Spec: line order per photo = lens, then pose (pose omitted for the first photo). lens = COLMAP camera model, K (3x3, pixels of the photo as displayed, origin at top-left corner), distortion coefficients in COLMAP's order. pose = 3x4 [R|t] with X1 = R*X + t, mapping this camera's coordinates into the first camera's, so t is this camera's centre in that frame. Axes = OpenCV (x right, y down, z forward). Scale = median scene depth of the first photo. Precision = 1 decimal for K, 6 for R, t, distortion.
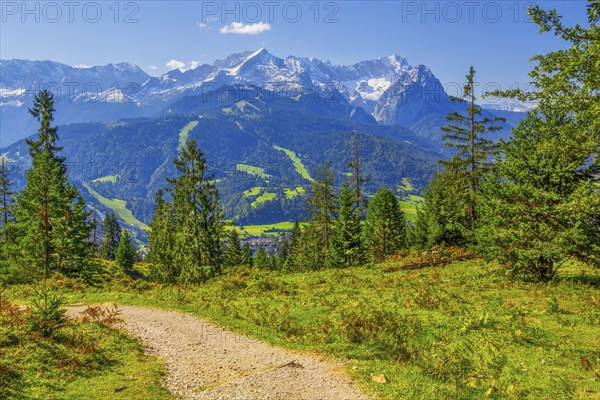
lens RADIAL K [[580.1, 0, 300.0], [0, 580.1, 200.0], [0, 0, 1]] dist [0.009293, 0.019666]
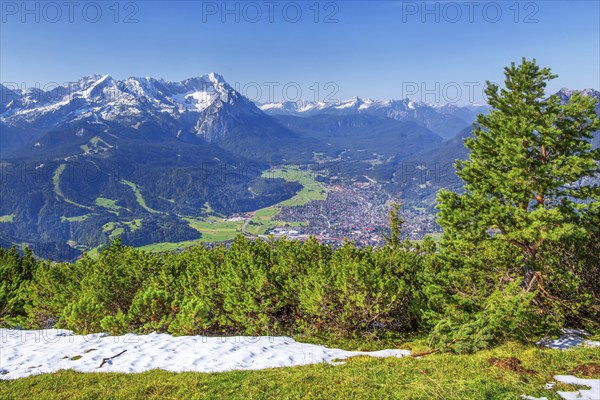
lens RADIAL K [[479.8, 0, 300.0], [0, 479.8, 200.0], [0, 0, 1]] dist [-0.109781, 0.122359]
pose [[0.951520, -0.049811, 0.303526, 0.016431], [0.025748, 0.996236, 0.082774, -0.098904], [-0.306506, -0.070946, 0.949221, -0.227636]]
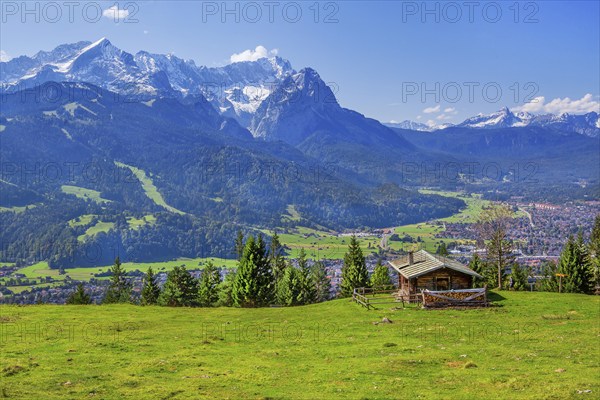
lens RADIAL K [[726.2, 0, 300.0], [0, 726.2, 200.0], [0, 0, 1]] dist [0.056330, -0.005074]
pose [[0.981043, 0.004340, 0.193743, 0.004342], [0.006413, 0.998474, -0.054842, 0.005764], [-0.193686, 0.055045, 0.979518, 0.037892]]
